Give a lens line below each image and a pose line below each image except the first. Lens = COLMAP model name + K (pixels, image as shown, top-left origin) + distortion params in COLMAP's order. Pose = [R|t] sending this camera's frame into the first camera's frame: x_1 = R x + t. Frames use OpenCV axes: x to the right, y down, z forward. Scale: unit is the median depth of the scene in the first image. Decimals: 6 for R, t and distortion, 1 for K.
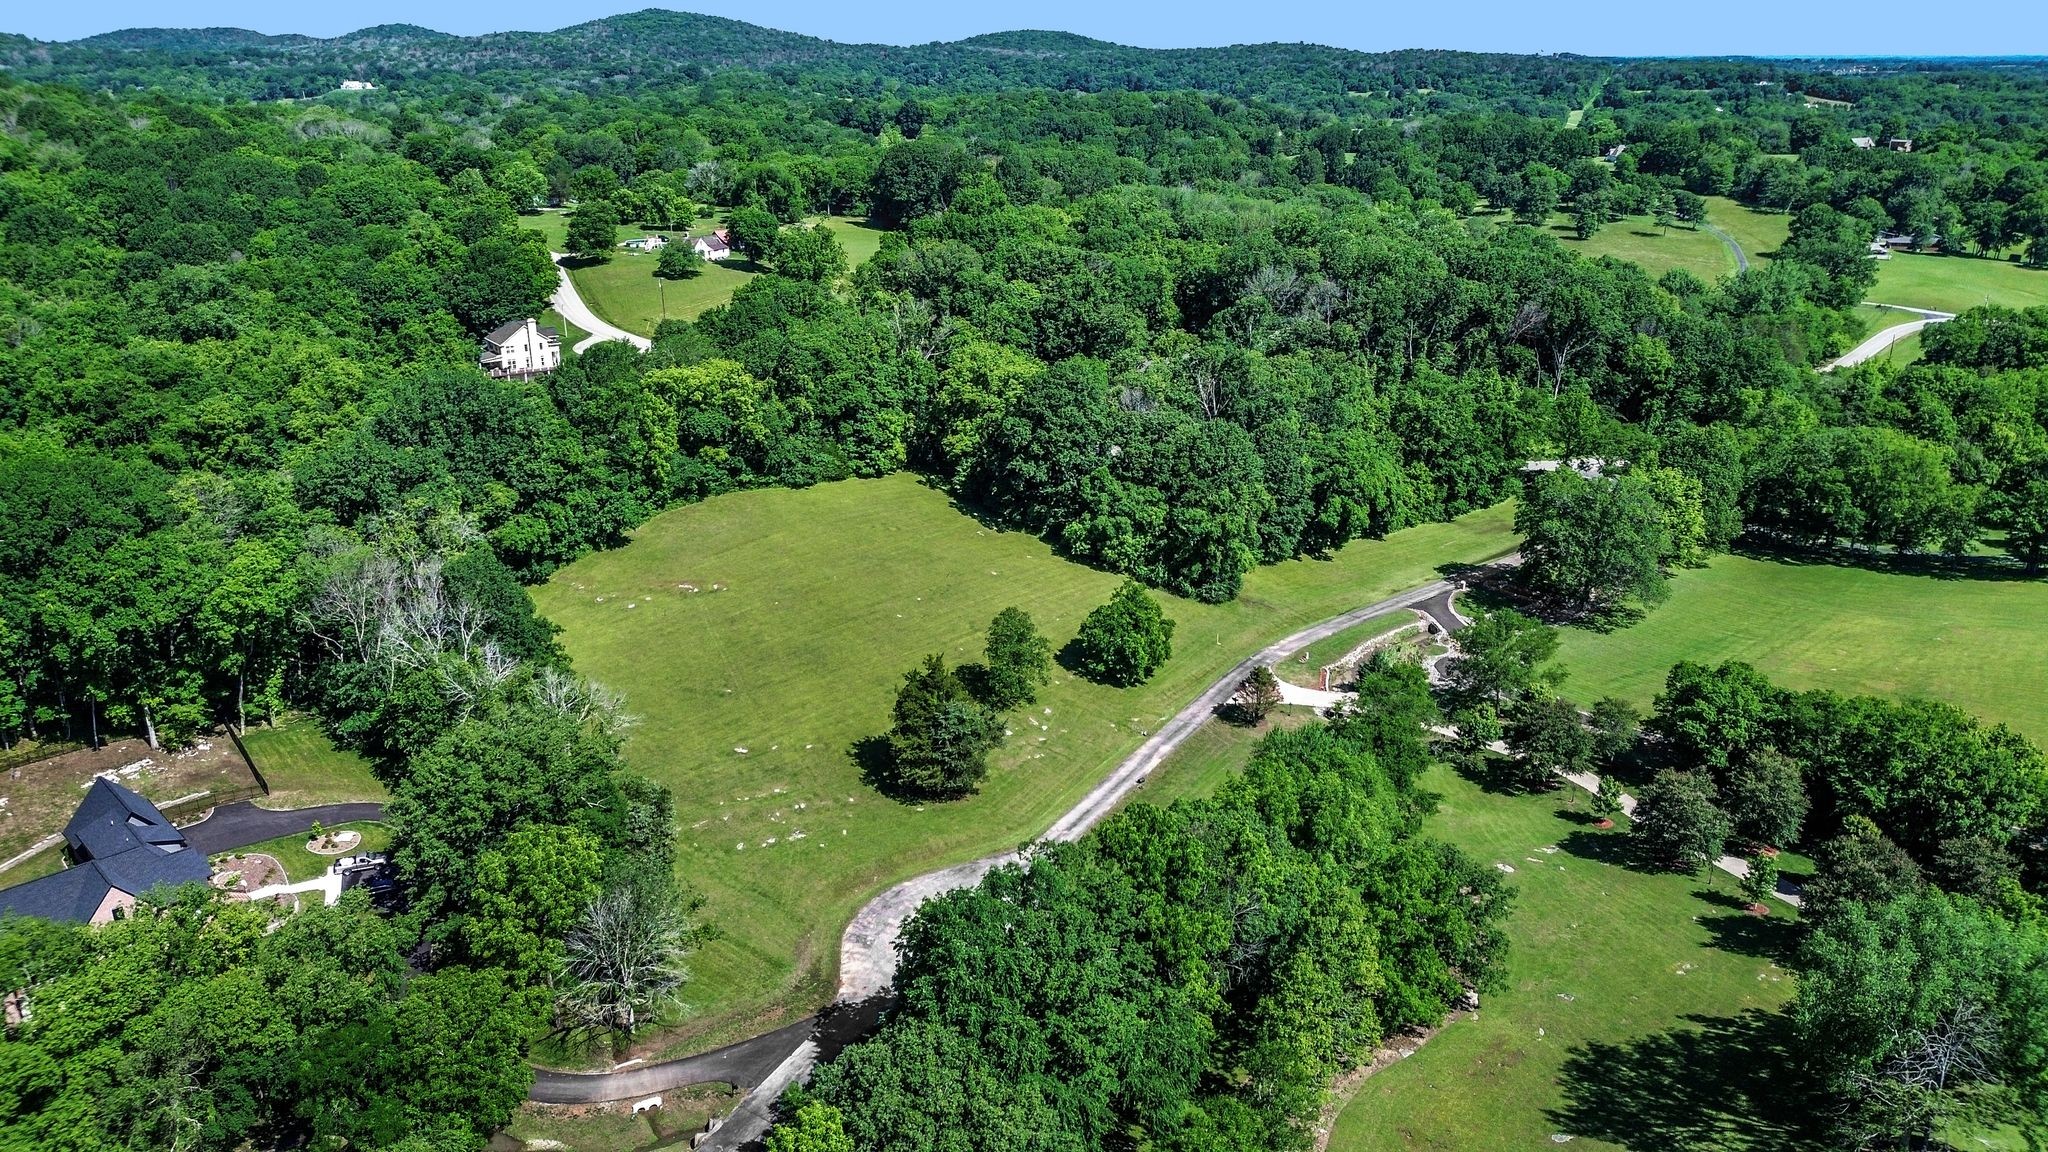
lens RADIAL K [[1445.2, 0, 1020.1], [0, 1445.2, 584.0], [0, 0, 1]] dist [0.058017, -0.054928]
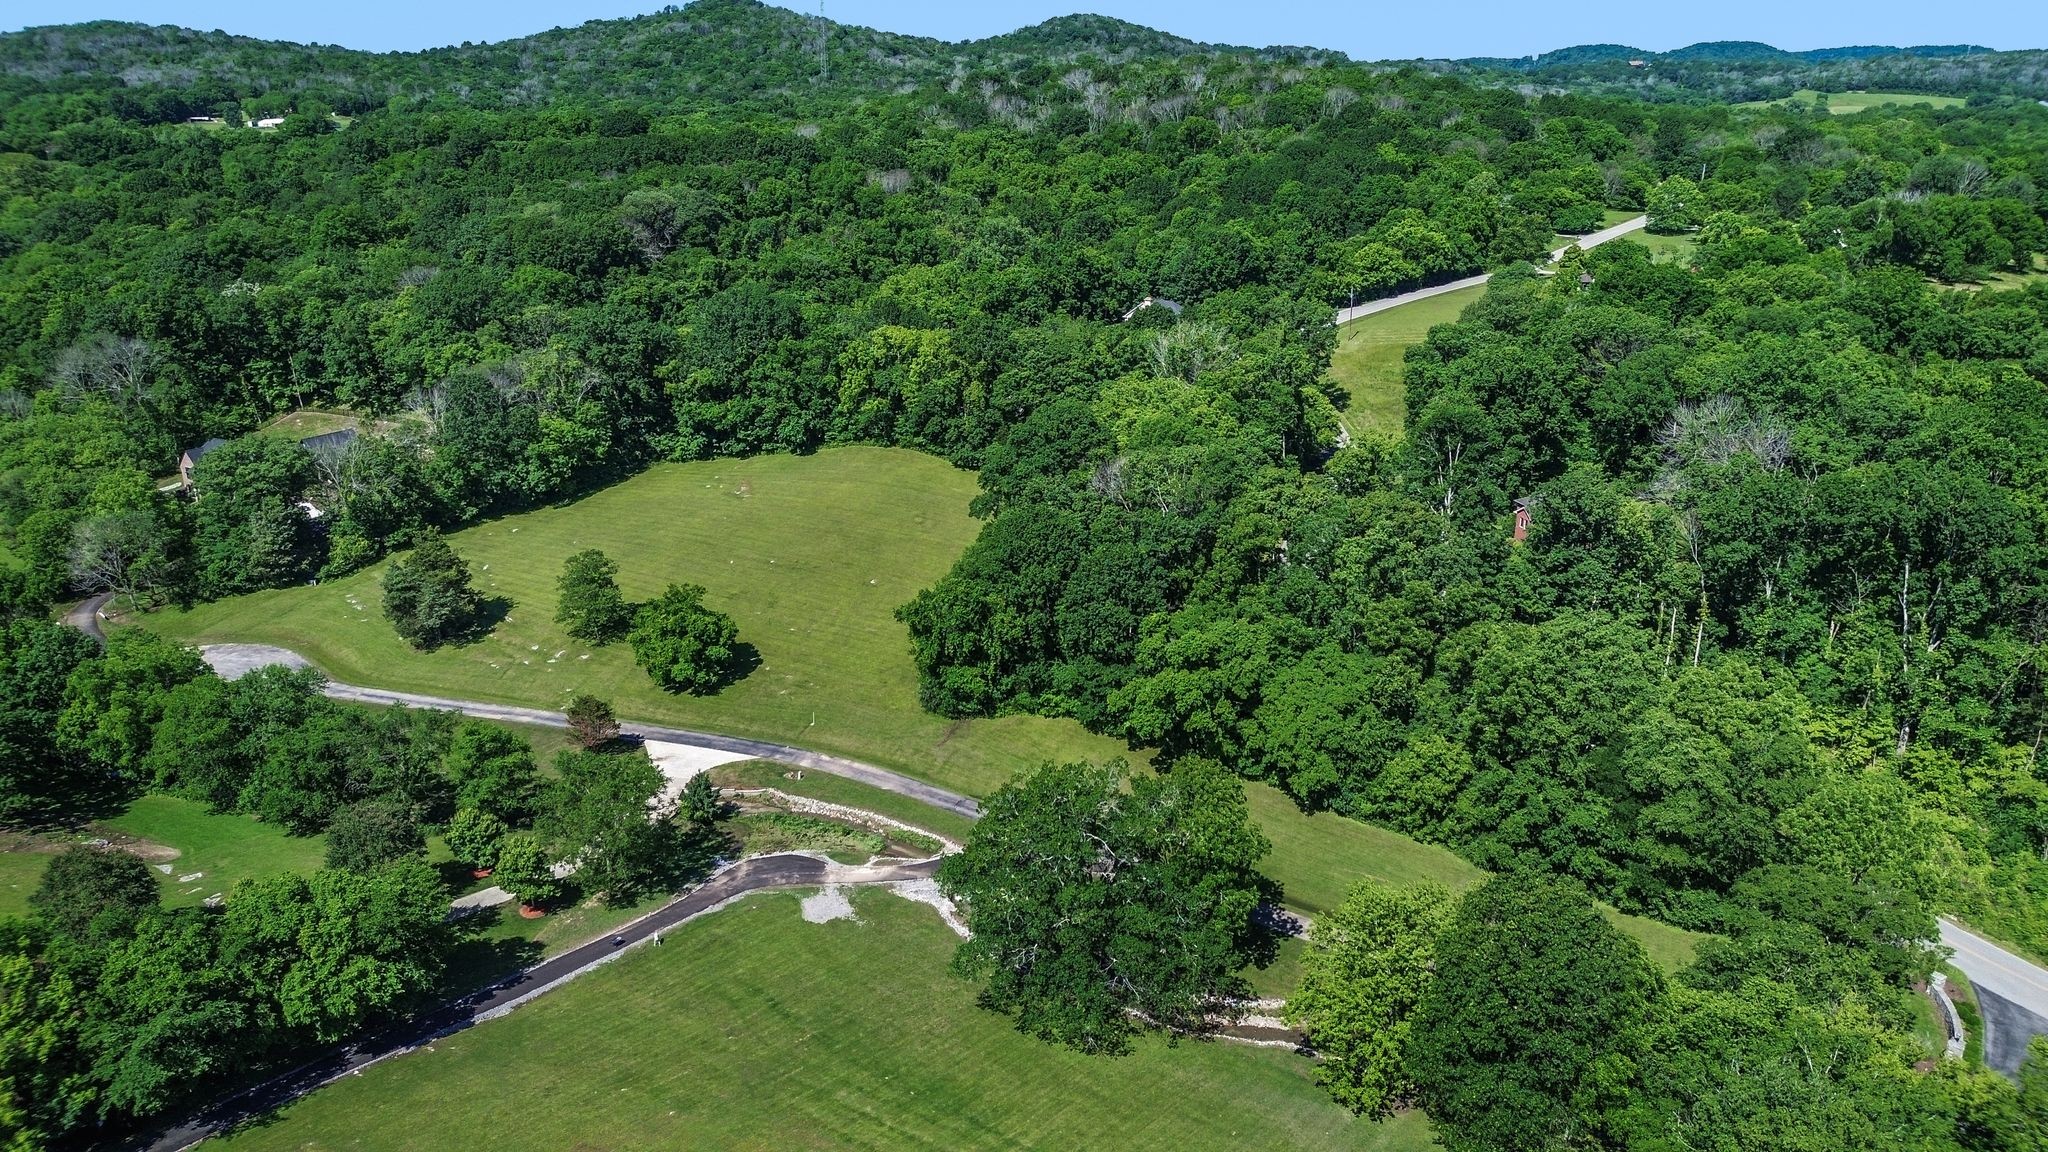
lens RADIAL K [[1445.2, 0, 1025.2], [0, 1445.2, 573.4], [0, 0, 1]] dist [0.058017, -0.054928]
pose [[0.254341, 0.313220, -0.914988, 0.788451], [-0.332075, 0.916864, 0.221555, -0.231302], [0.908315, 0.247495, 0.337209, 0.695297]]
